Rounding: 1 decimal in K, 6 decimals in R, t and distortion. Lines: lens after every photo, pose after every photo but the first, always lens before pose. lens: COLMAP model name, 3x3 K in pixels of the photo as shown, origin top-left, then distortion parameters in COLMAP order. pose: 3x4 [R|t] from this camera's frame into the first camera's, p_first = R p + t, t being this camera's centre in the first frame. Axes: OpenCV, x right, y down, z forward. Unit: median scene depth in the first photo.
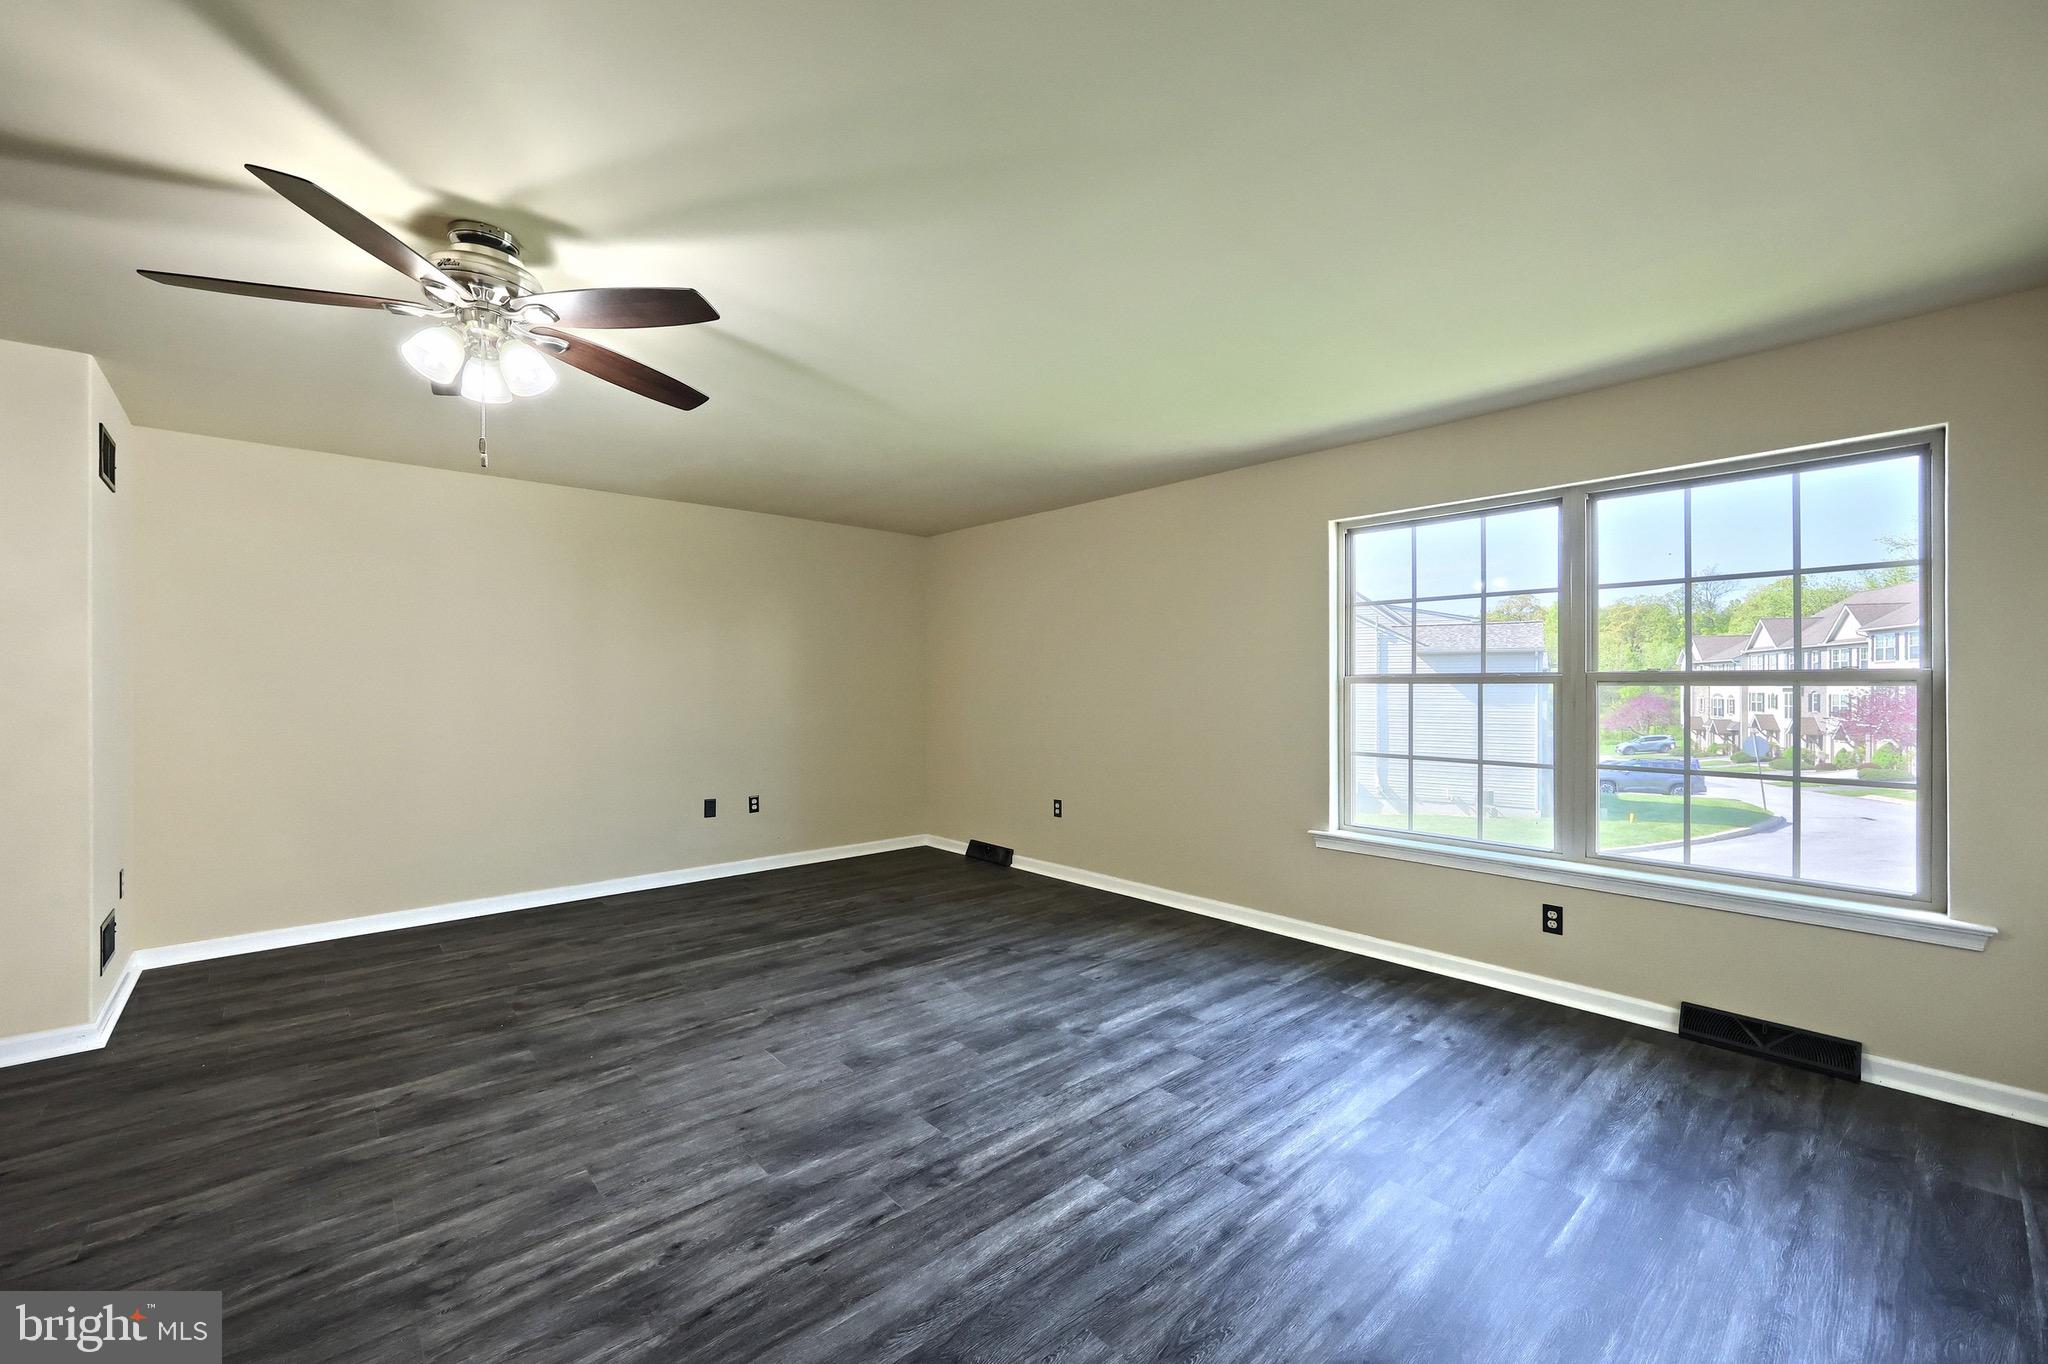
lens RADIAL K [[829.0, 0, 1009.3], [0, 829.0, 677.5], [0, 0, 1]] dist [0.001529, 0.000160]
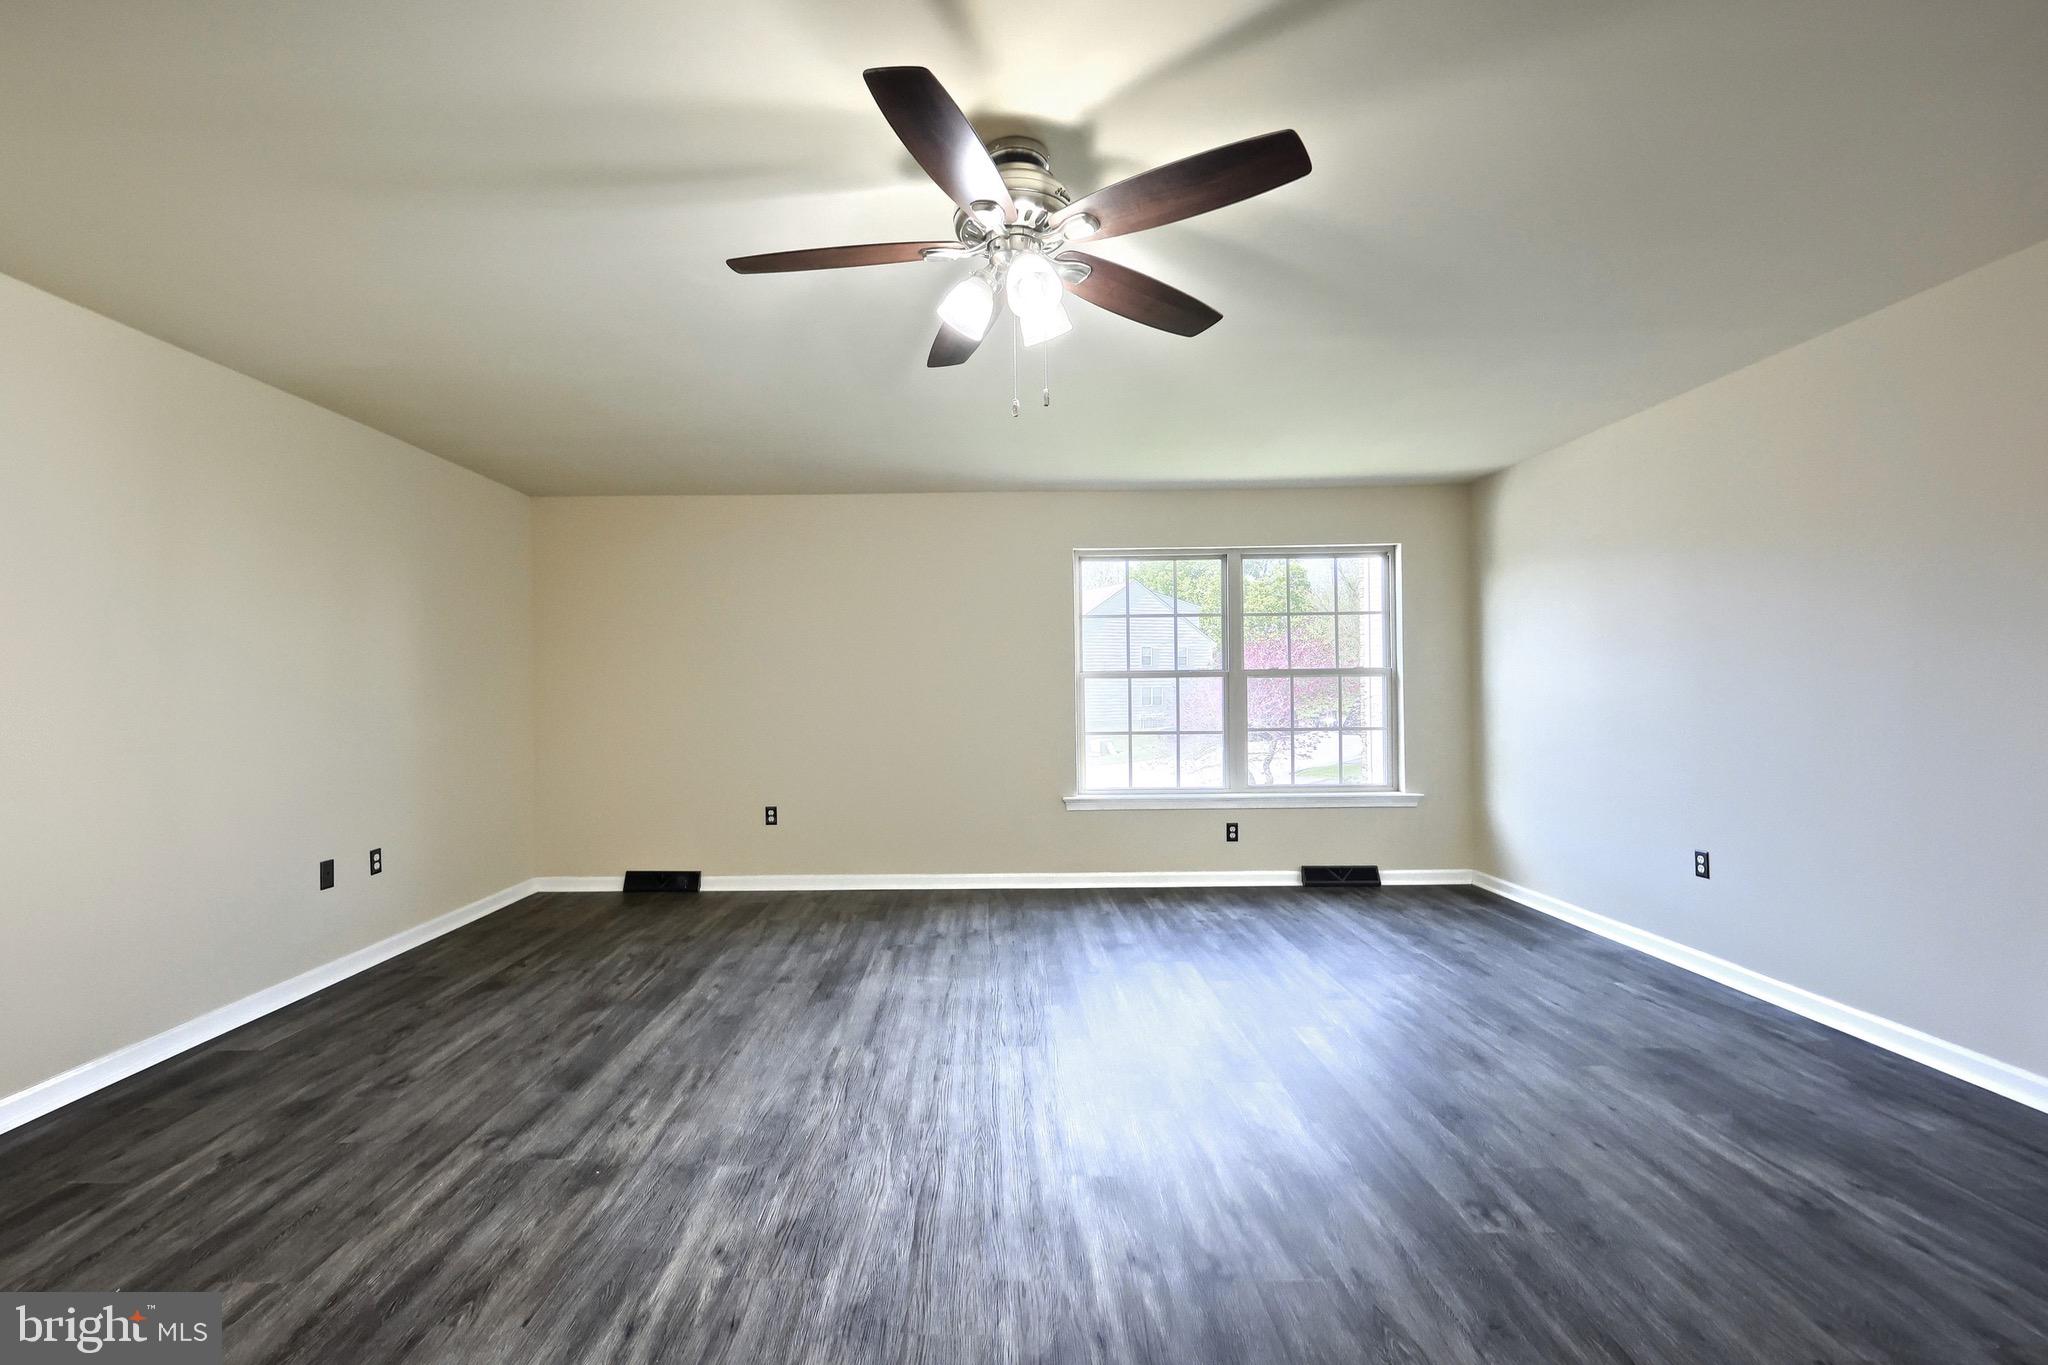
lens RADIAL K [[861.9, 0, 1031.2], [0, 861.9, 673.3], [0, 0, 1]] dist [-0.000629, -0.000328]
pose [[0.665881, 0.005738, 0.746036, -0.739277], [0.004787, 0.999917, -0.011964, 0.017560], [-0.746043, 0.011538, 0.665798, 0.214653]]
